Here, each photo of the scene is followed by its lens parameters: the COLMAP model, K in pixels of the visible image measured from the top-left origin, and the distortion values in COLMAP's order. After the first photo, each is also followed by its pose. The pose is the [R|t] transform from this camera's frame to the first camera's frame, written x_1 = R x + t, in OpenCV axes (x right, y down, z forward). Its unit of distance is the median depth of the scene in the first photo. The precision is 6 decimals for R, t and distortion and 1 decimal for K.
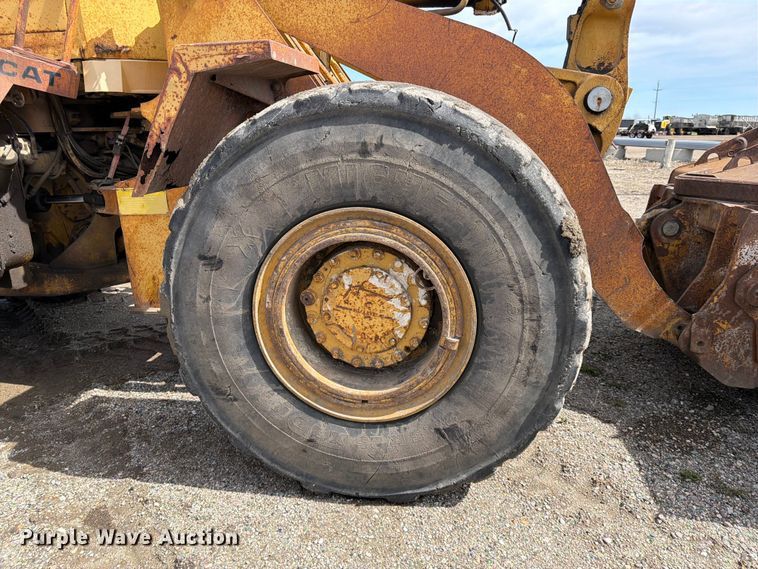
lens RADIAL K [[534.9, 0, 376.5], [0, 534.9, 283.6], [0, 0, 1]] dist [0.052643, -0.063658]
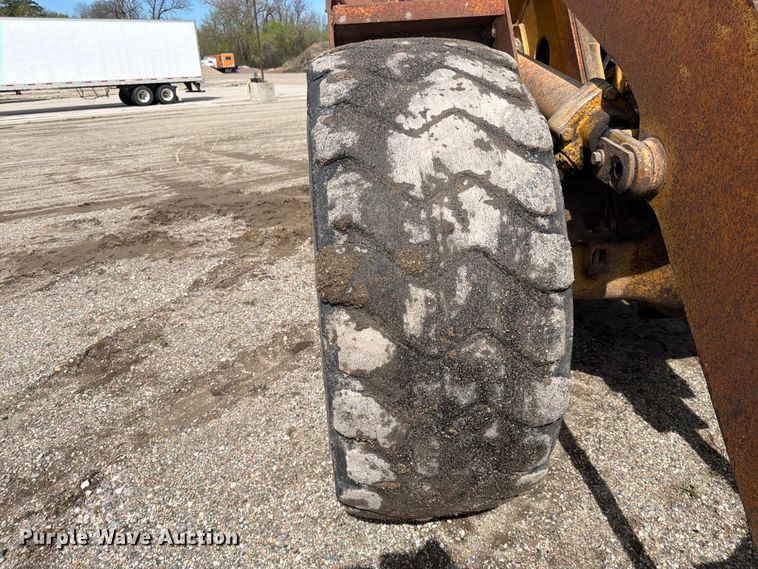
lens RADIAL K [[534.9, 0, 371.9], [0, 534.9, 282.9], [0, 0, 1]] dist [0.052643, -0.063658]
pose [[0.235046, 0.369575, -0.898981, 0.737026], [-0.229007, 0.919912, 0.318304, -0.227686], [0.944621, 0.131057, 0.300857, 0.611947]]
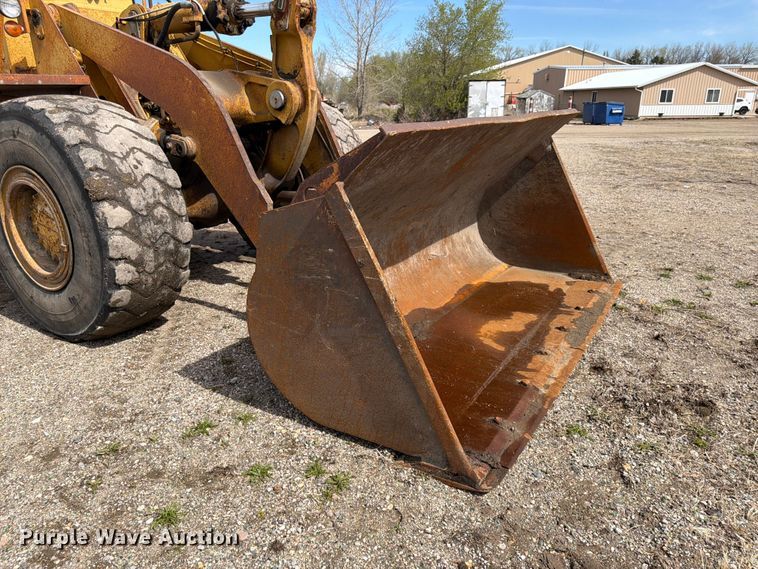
lens RADIAL K [[534.9, 0, 376.0], [0, 534.9, 287.5], [0, 0, 1]] dist [0.052643, -0.063658]
pose [[0.915258, 0.134648, -0.379700, 1.376161], [-0.112602, 0.990431, 0.079800, -0.011050], [0.386811, -0.030283, 0.921662, -0.185734]]
